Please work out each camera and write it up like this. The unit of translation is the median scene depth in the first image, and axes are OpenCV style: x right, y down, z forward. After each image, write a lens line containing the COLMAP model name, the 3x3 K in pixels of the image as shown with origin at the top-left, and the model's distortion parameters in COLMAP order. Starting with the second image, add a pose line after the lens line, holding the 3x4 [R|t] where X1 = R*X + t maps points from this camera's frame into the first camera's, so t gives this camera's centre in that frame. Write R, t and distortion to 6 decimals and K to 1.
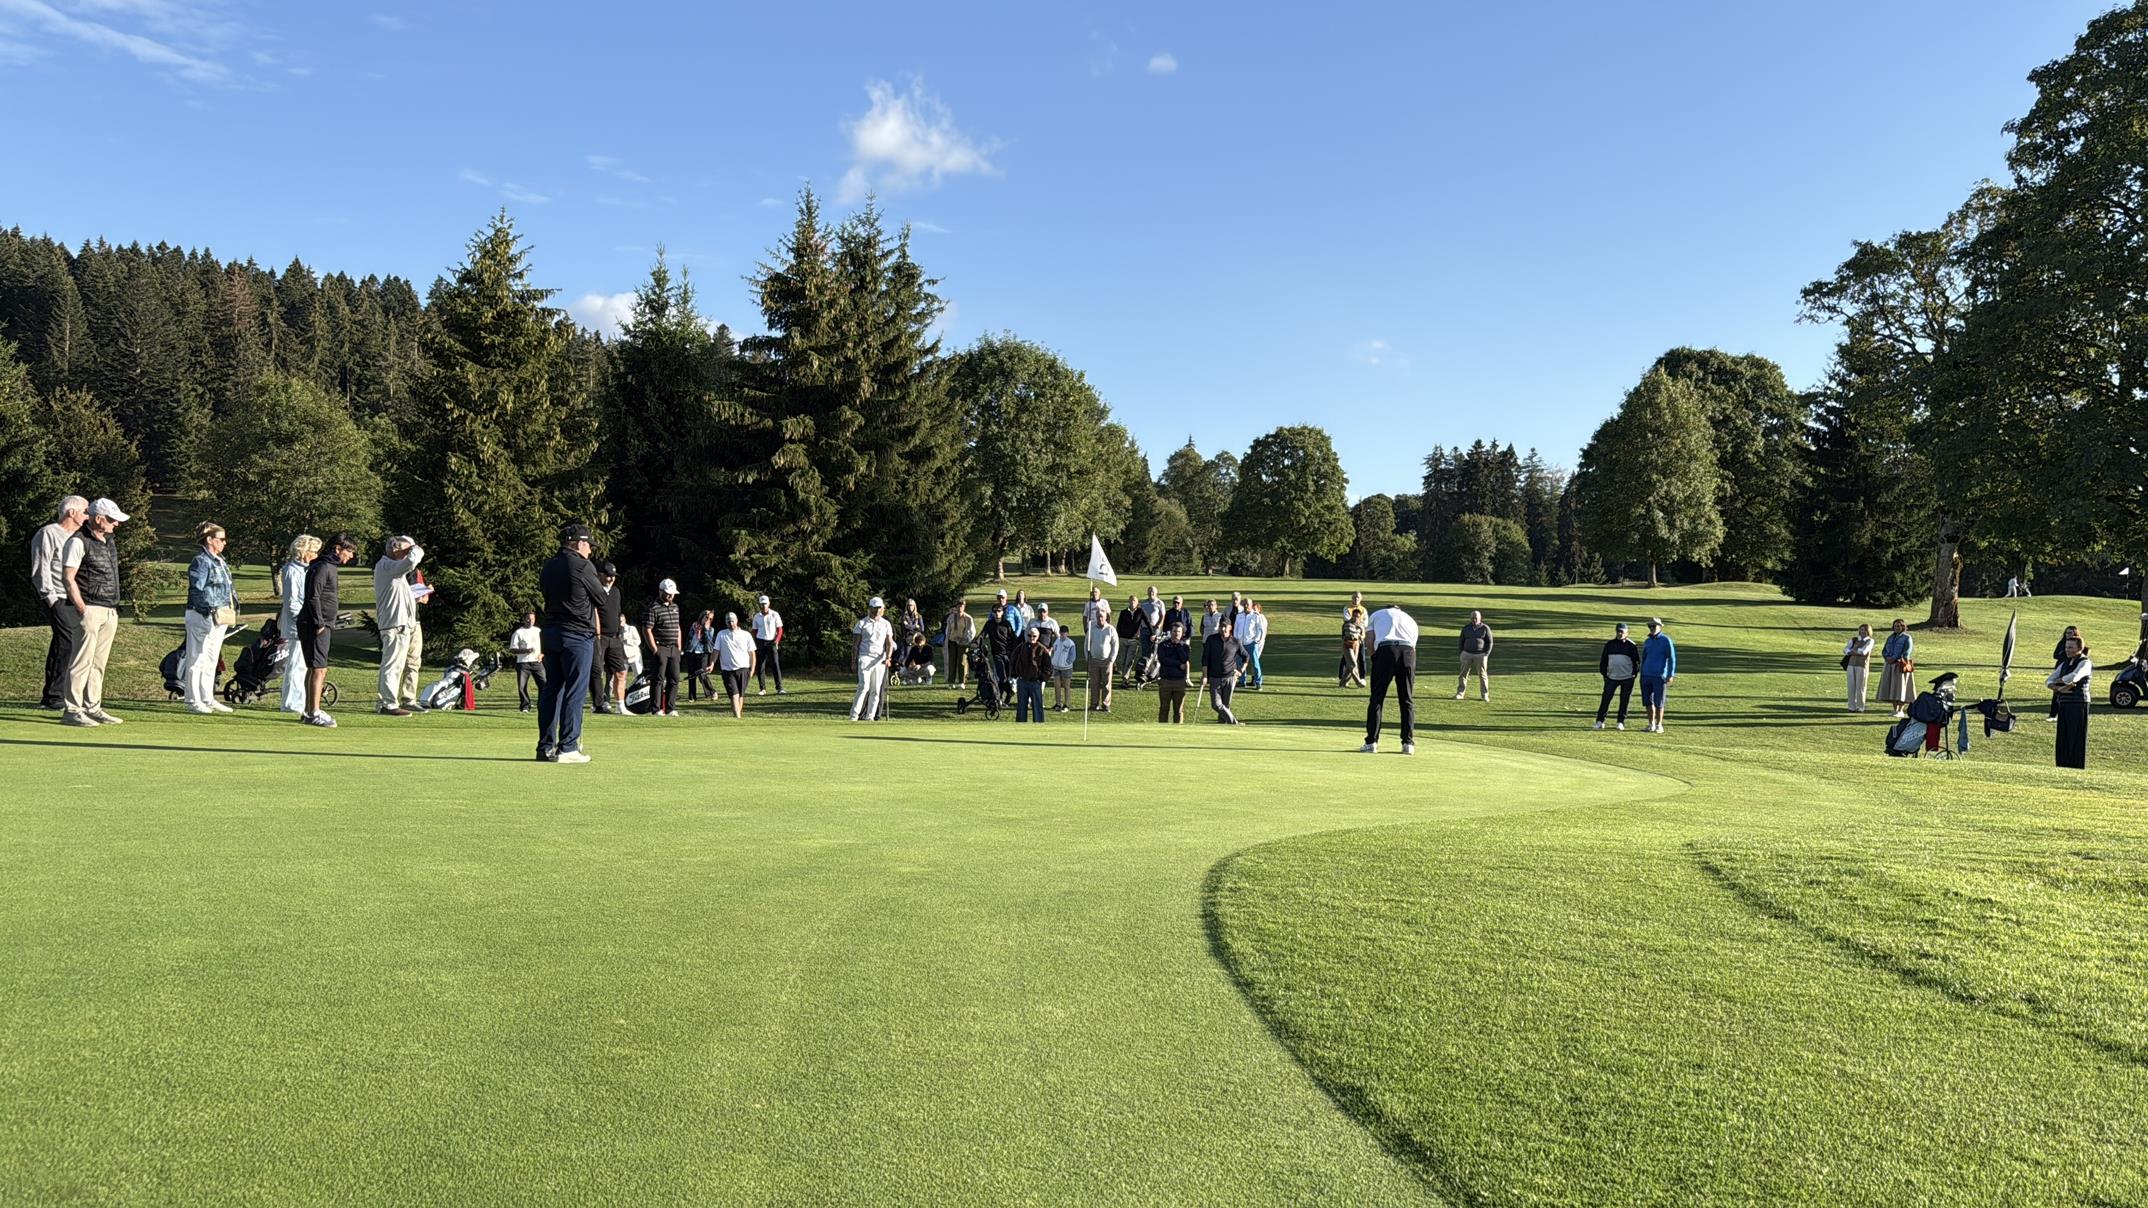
lens RADIAL K [[1632.6, 0, 1058.8], [0, 1632.6, 636.8], [0, 0, 1]] dist [0.010188, -0.056025]
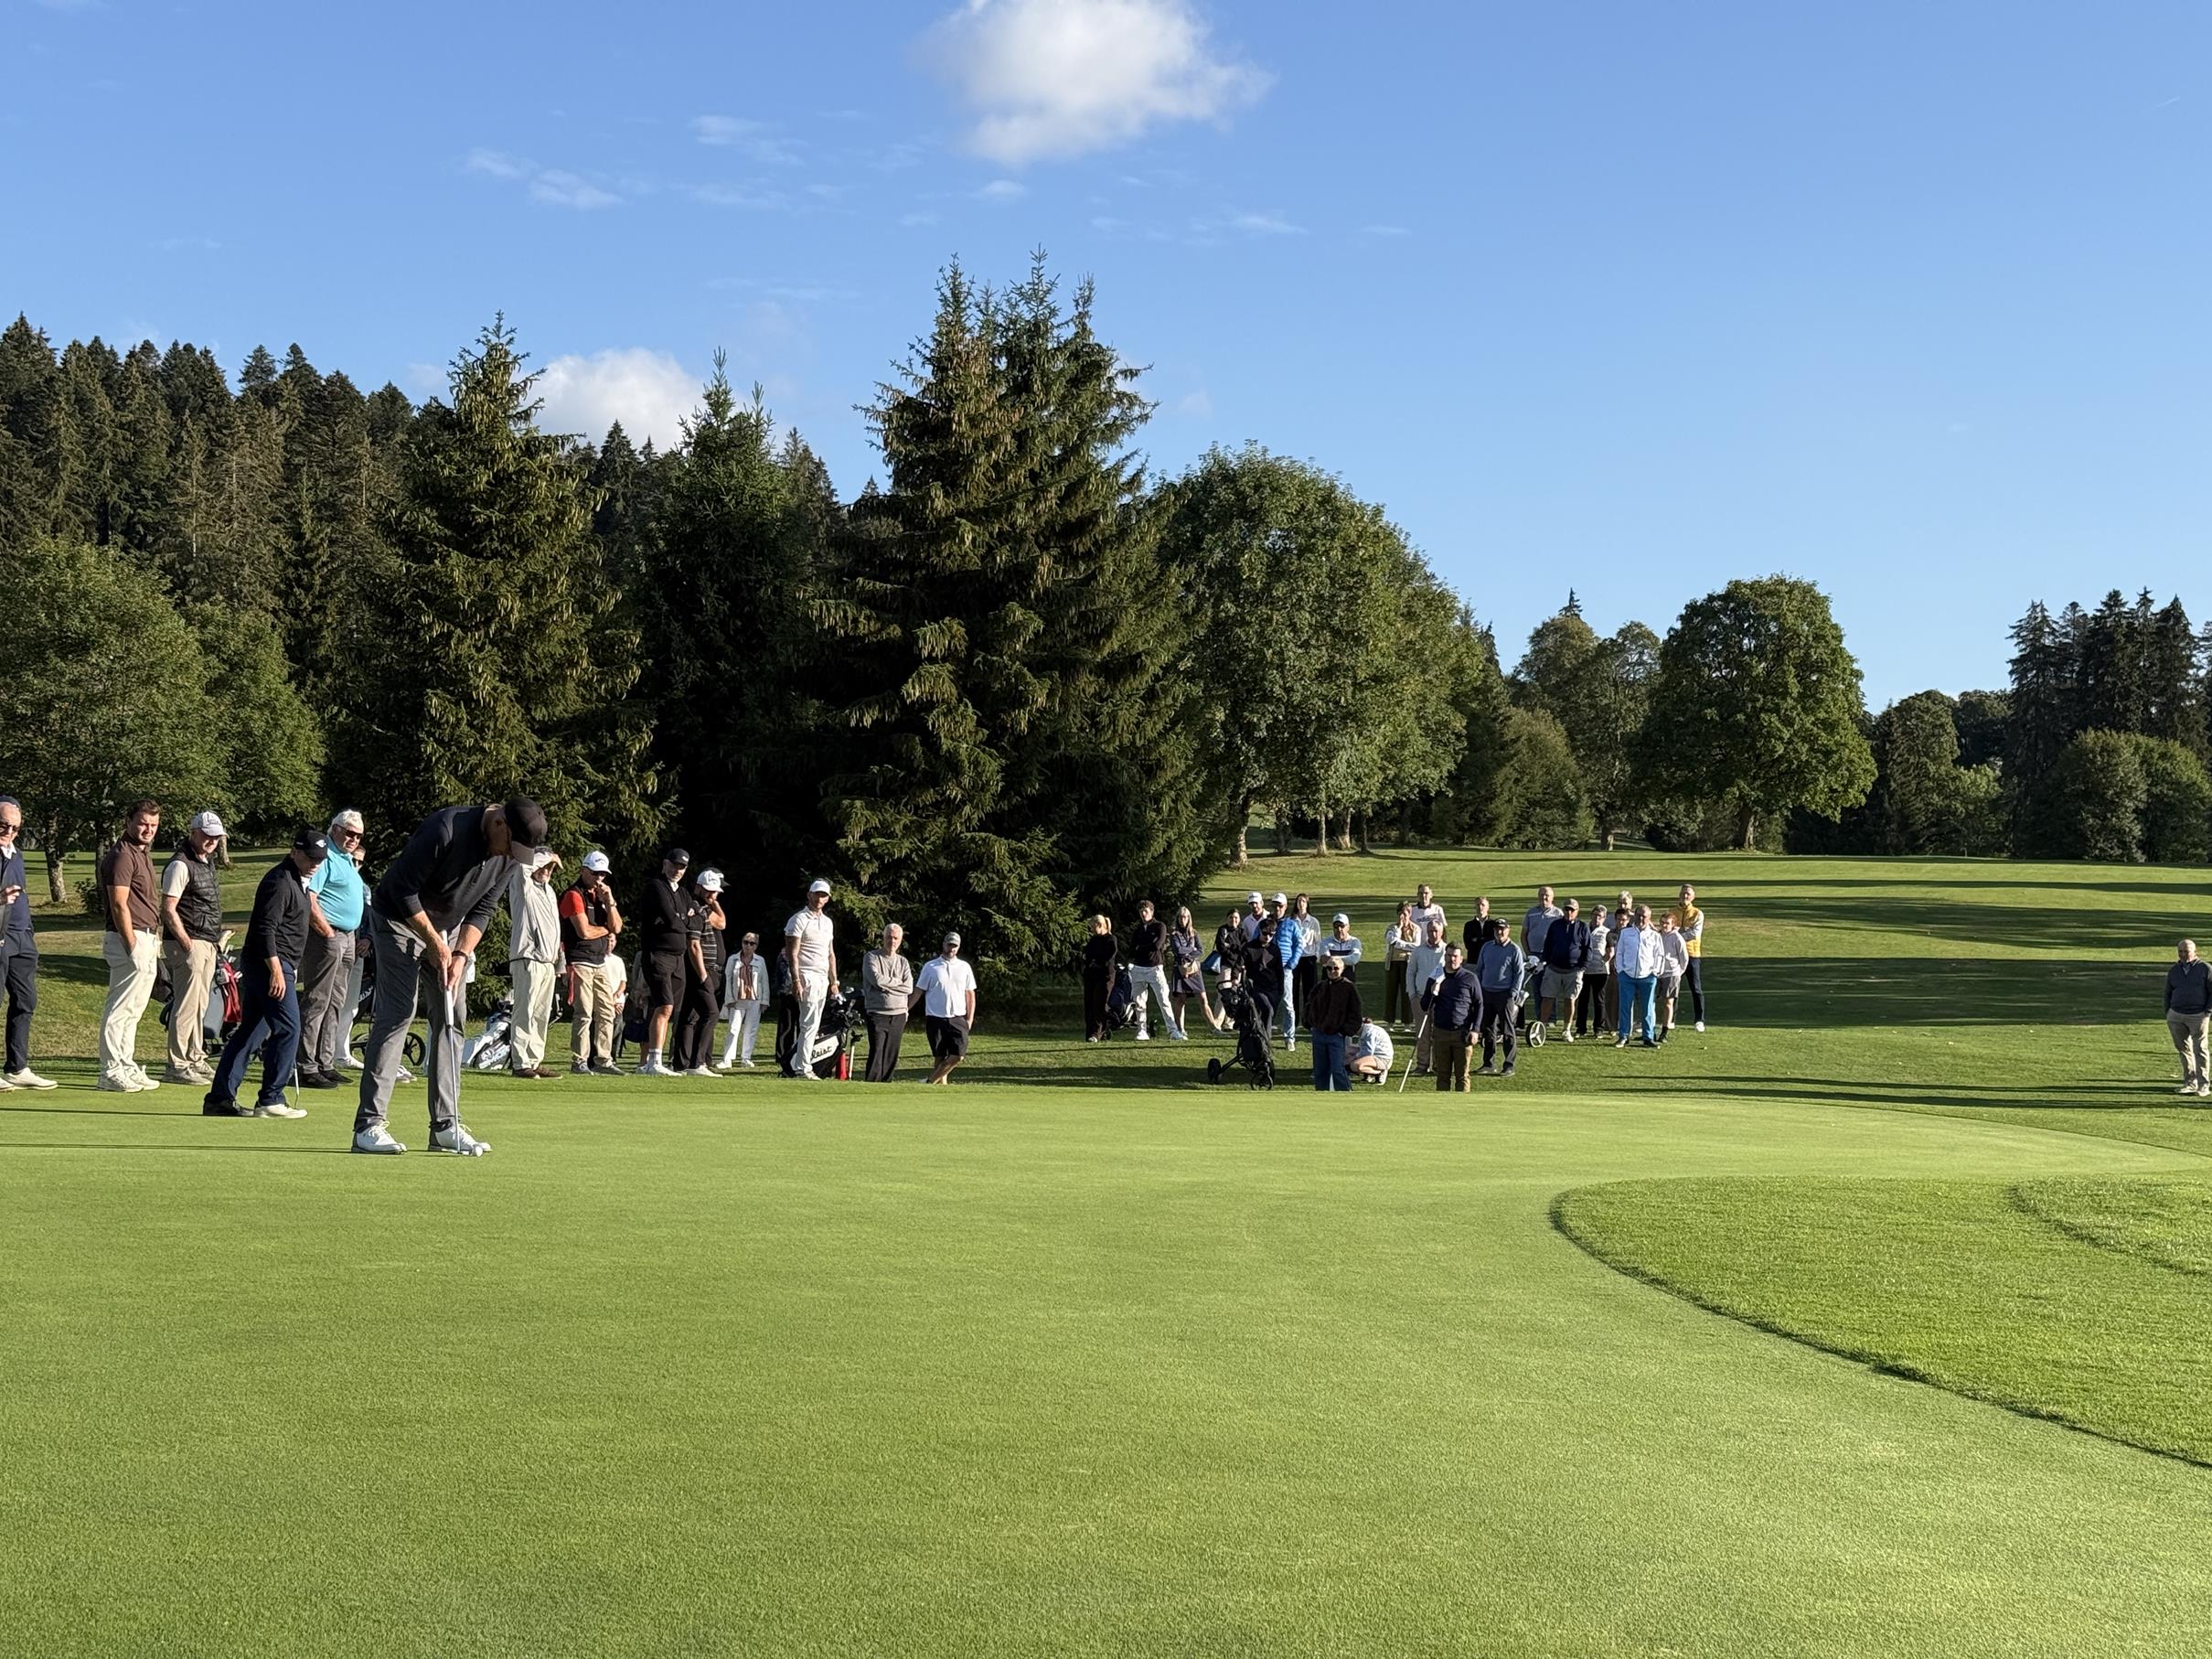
lens RADIAL K [[2994.1, 0, 1087.3], [0, 2994.1, 797.3], [0, 0, 1]] dist [0.097425, 0.000000]
pose [[0.996658, -0.009593, -0.081118, -0.005099], [0.005235, 0.998540, -0.053760, -0.001635], [0.081516, 0.053155, 0.995254, -0.095107]]
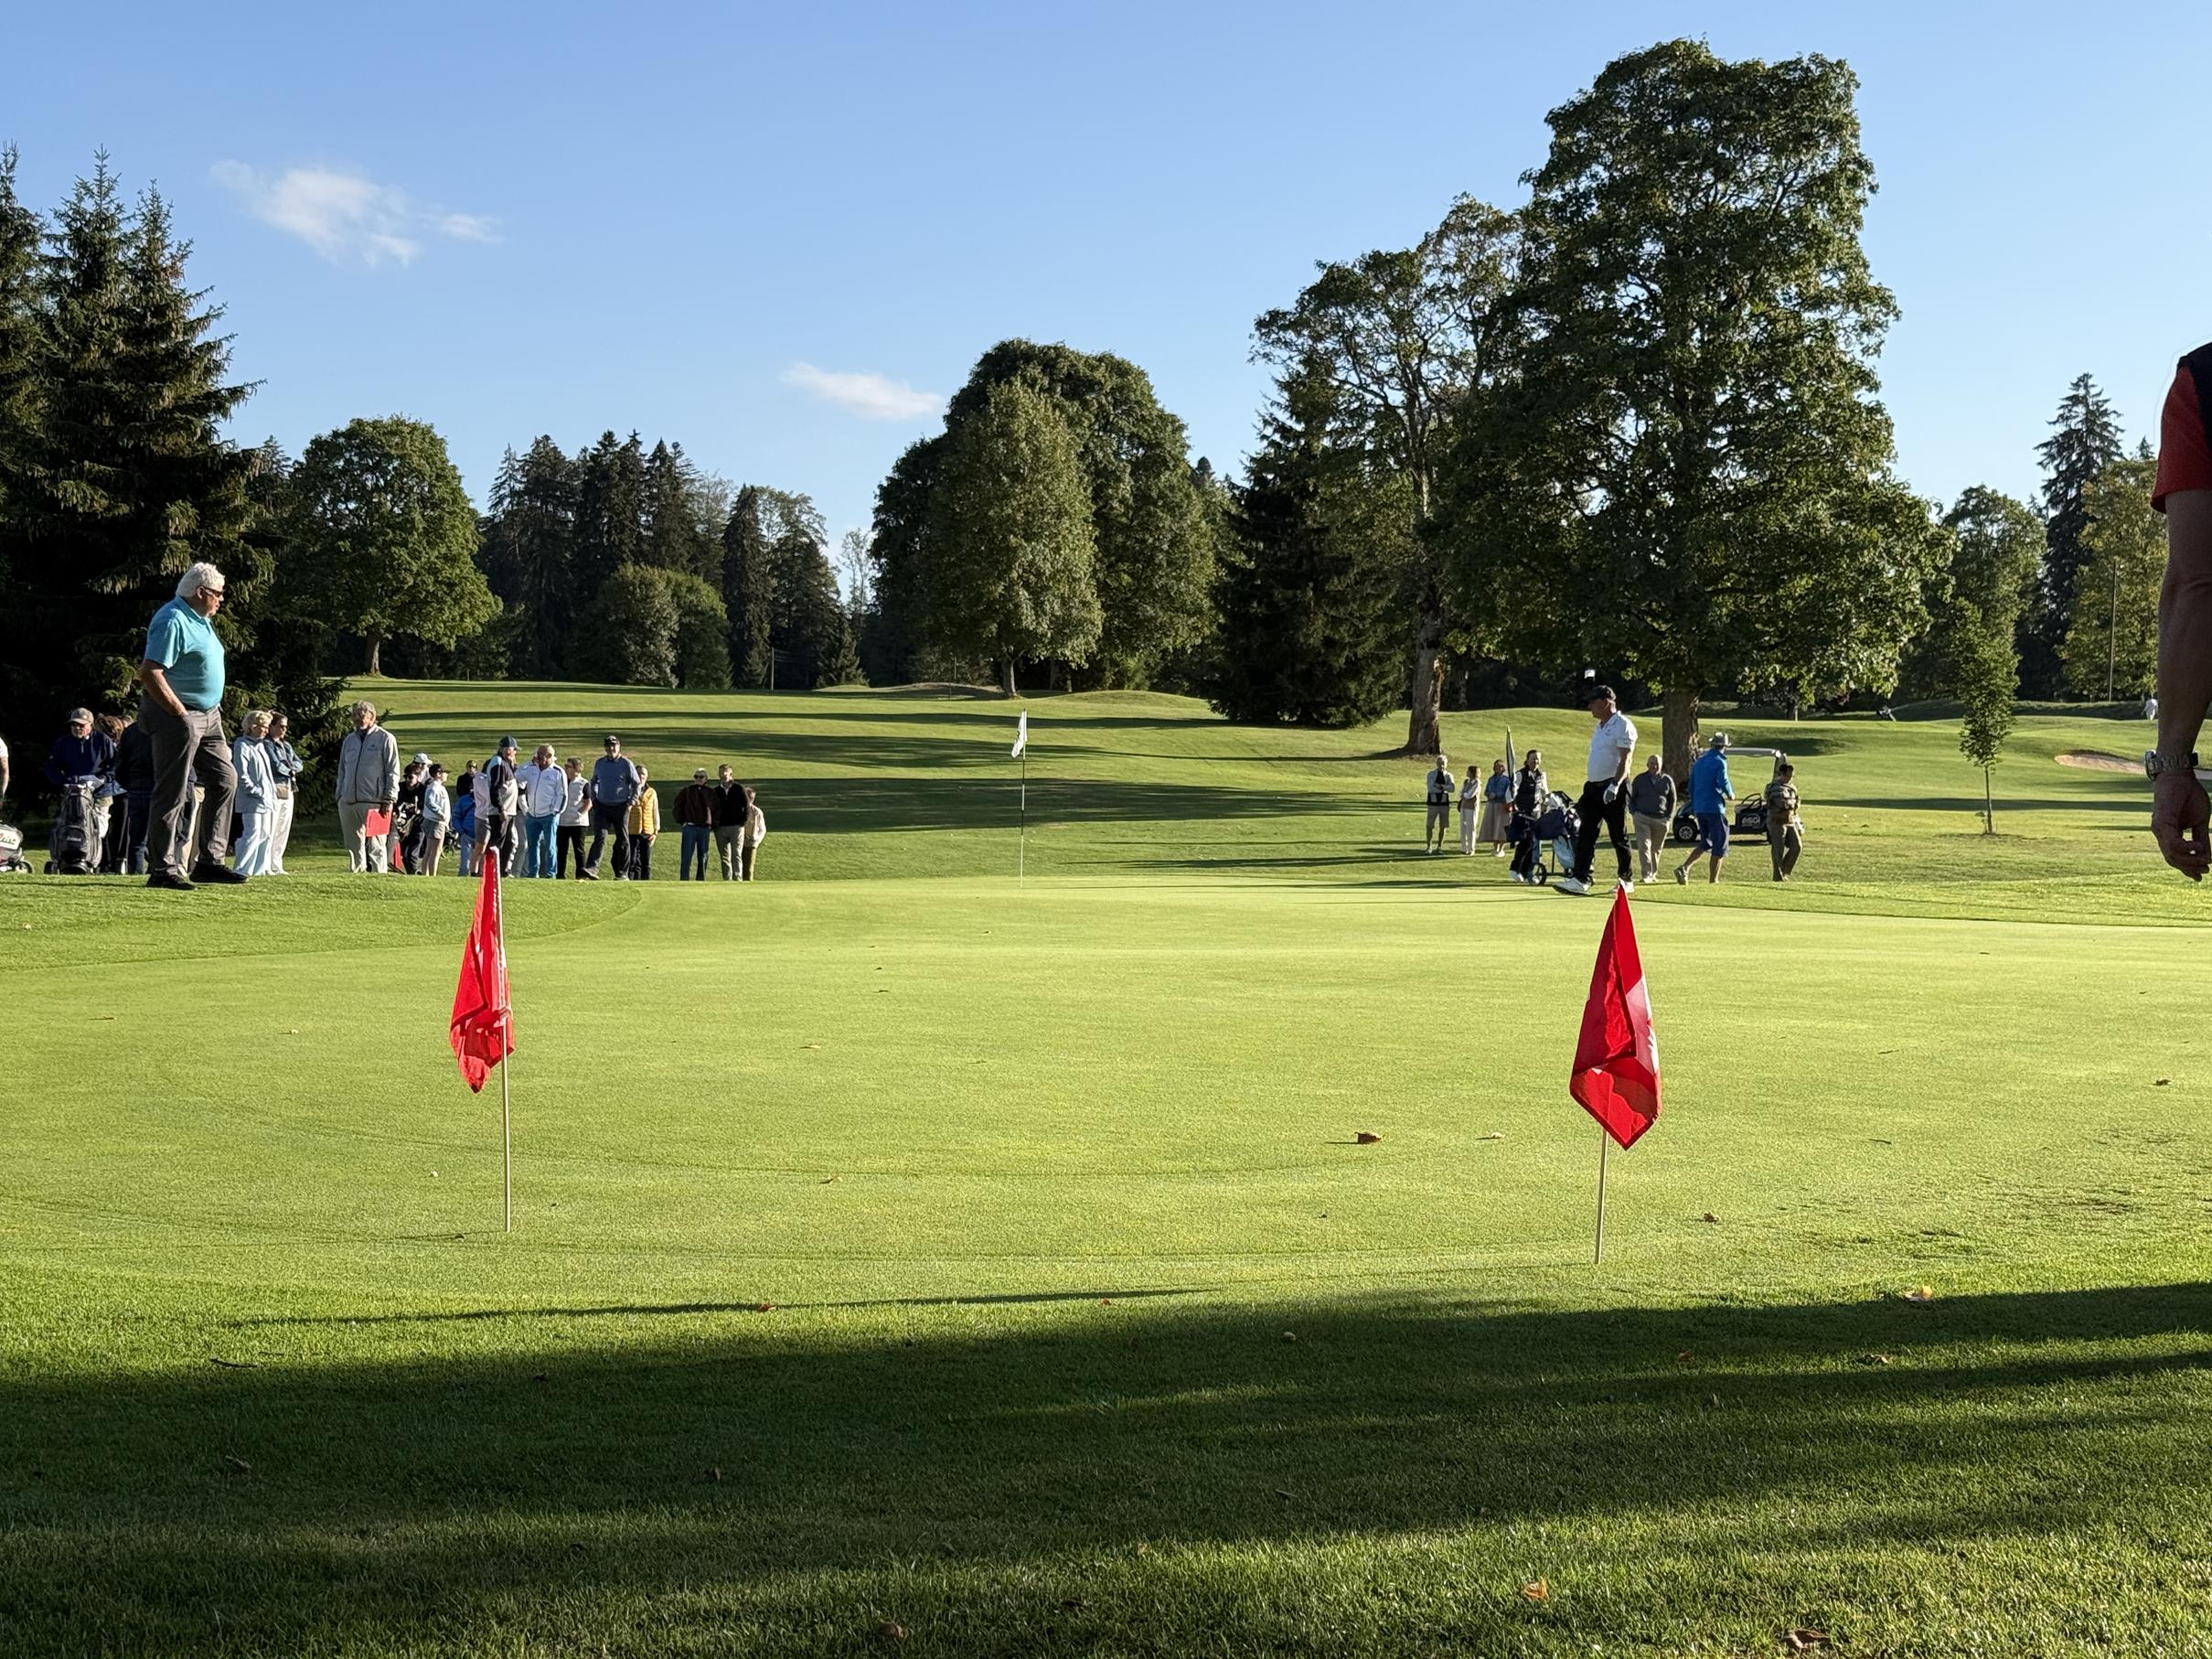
lens RADIAL K [[2994.1, 0, 1093.2], [0, 2994.1, 865.2], [0, 0, 1]] dist [0.097425, 0.000000]
pose [[0.905082, -0.030473, 0.424144, -0.226203], [0.016350, 0.999185, 0.036900, -0.008321], [-0.424922, -0.026463, 0.904843, -0.262616]]
